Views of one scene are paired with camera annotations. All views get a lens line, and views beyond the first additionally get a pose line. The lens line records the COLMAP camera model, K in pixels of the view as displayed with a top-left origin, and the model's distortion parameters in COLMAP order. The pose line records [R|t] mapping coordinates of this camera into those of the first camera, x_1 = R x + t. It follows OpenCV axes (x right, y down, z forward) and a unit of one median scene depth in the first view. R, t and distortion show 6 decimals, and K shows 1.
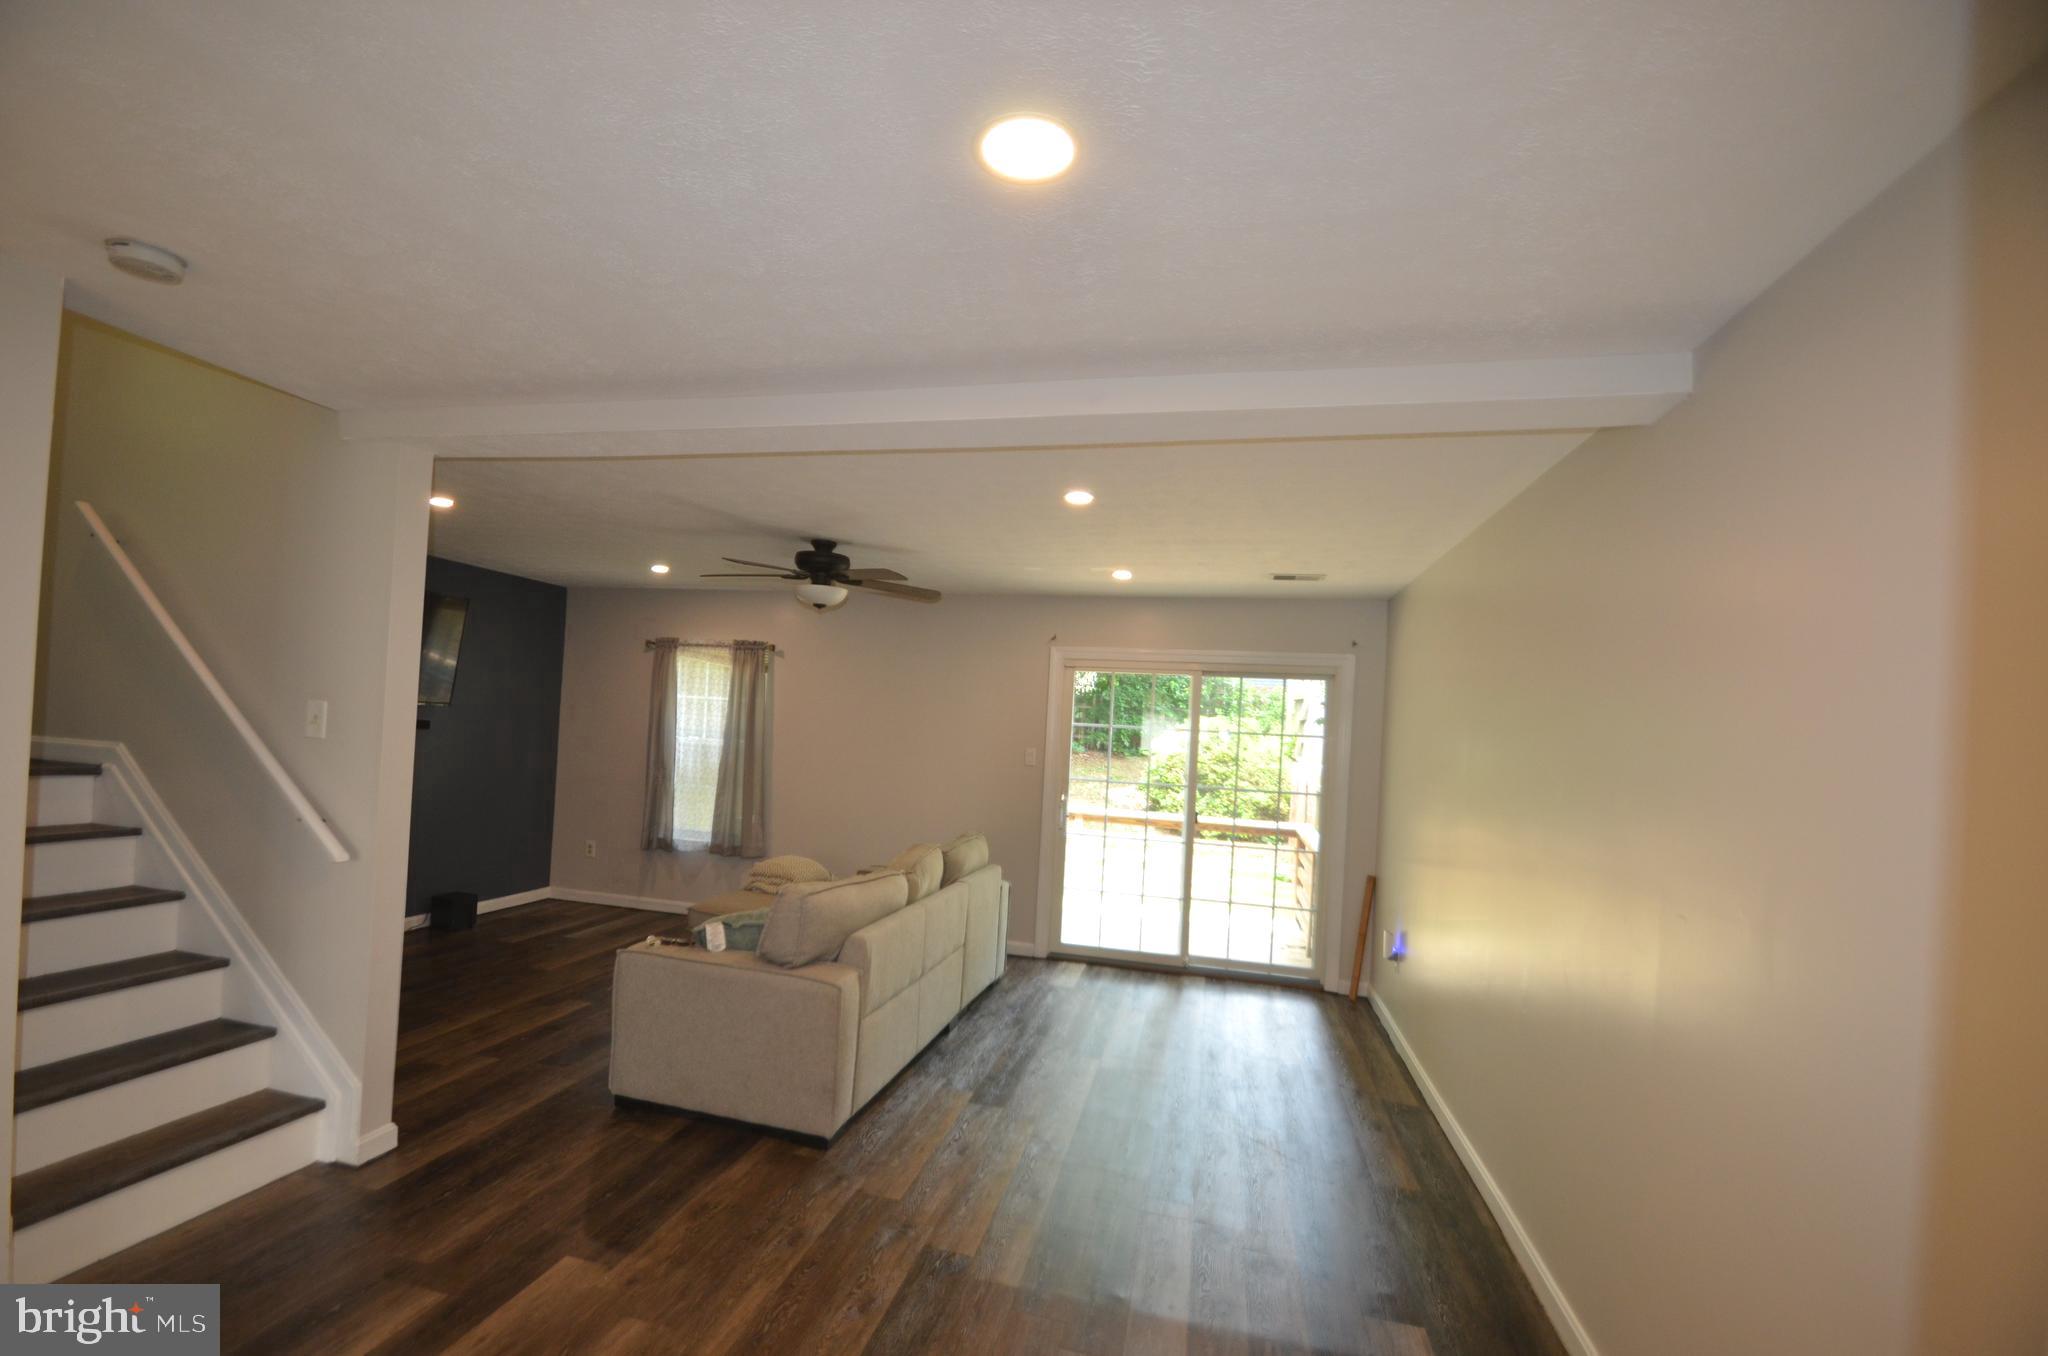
lens RADIAL K [[895.6, 0, 985.4], [0, 895.6, 723.3], [0, 0, 1]] dist [0.016409, -0.016552]
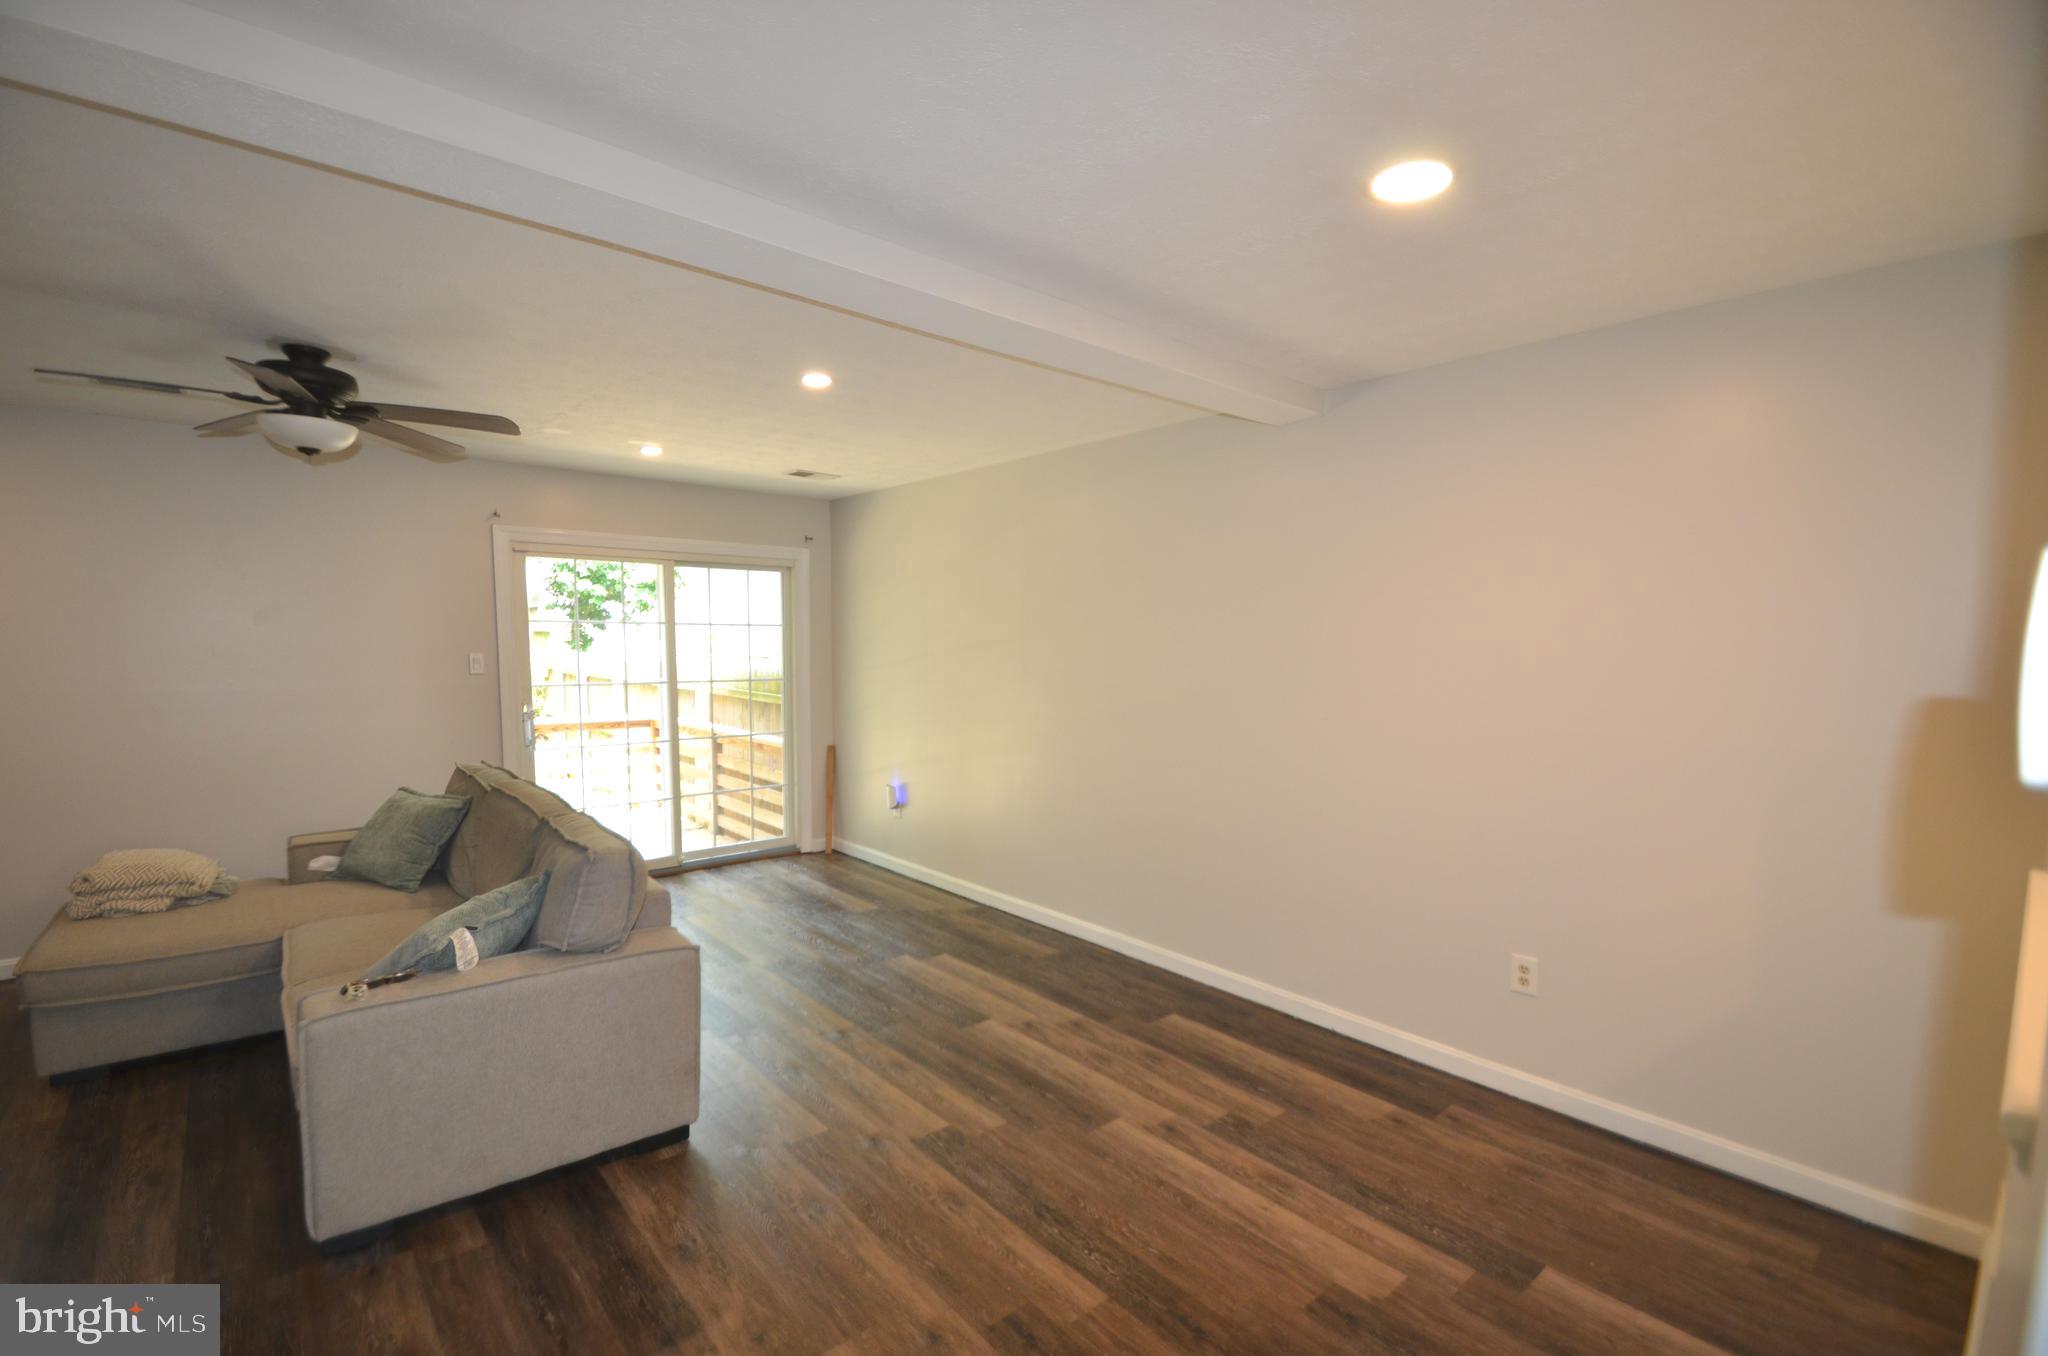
lens RADIAL K [[895.6, 0, 985.4], [0, 895.6, 723.3], [0, 0, 1]] dist [0.016409, -0.016552]
pose [[0.581328, -0.124049, 0.804158, -0.398634], [0.019030, 0.990113, 0.138978, -0.014751], [-0.813447, -0.065489, 0.577941, 0.190114]]
